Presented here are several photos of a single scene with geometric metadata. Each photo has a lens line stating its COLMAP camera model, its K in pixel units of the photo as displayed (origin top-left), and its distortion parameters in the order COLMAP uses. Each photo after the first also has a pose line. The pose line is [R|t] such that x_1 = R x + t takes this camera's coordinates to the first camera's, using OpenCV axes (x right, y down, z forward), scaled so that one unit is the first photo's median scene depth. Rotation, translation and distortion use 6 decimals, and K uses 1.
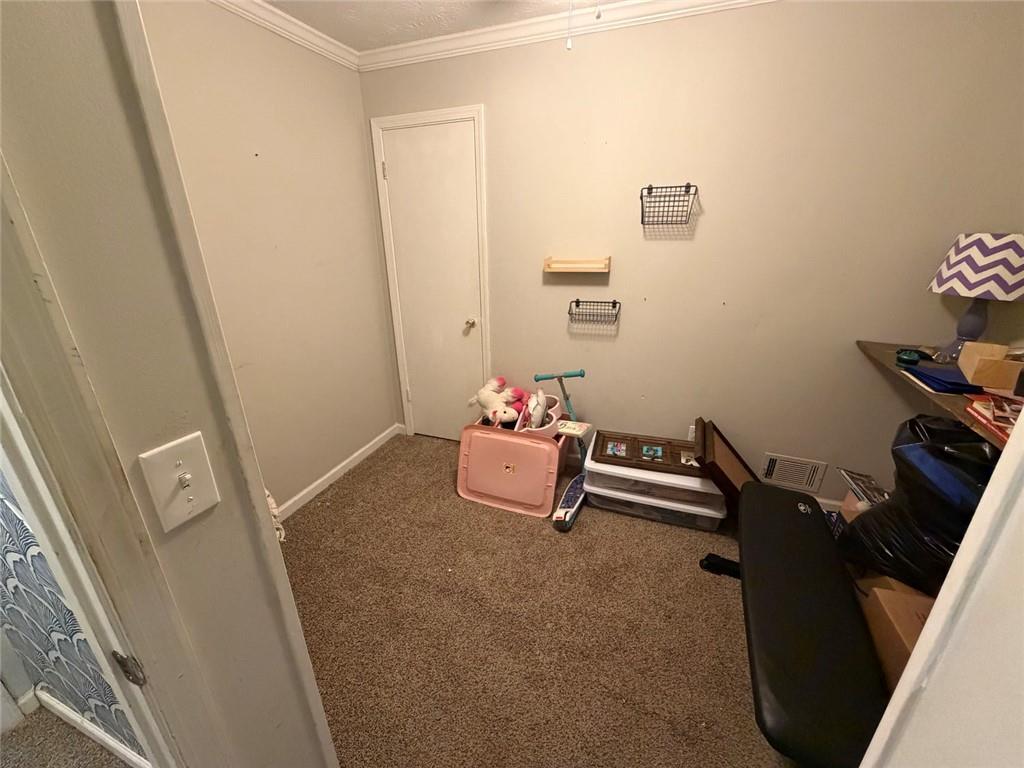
lens RADIAL K [[410.6, 0, 513.4], [0, 410.6, 383.3], [0, 0, 1]] dist [0.001860, -0.000386]
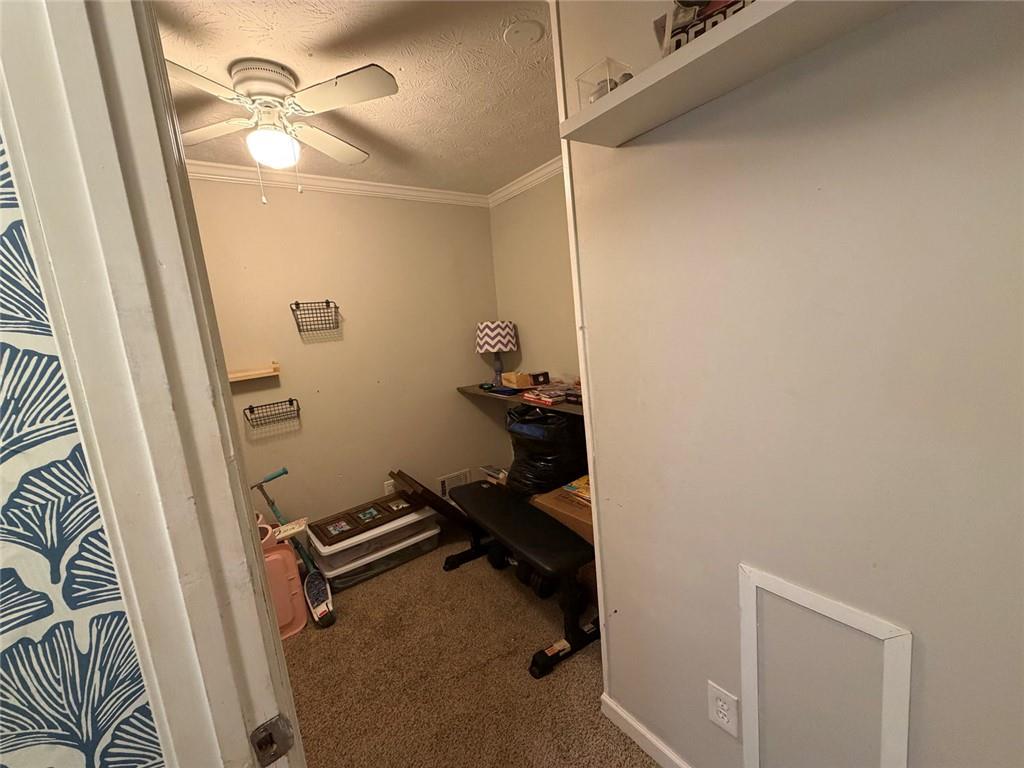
lens RADIAL K [[410.6, 0, 513.7], [0, 410.6, 382.1], [0, 0, 1]] dist [0.001860, -0.000386]
pose [[0.528675, -0.165644, 0.832505, -0.358470], [0.383997, 0.921348, -0.060532, 0.054384], [-0.757000, 0.351681, 0.550700, -0.068405]]
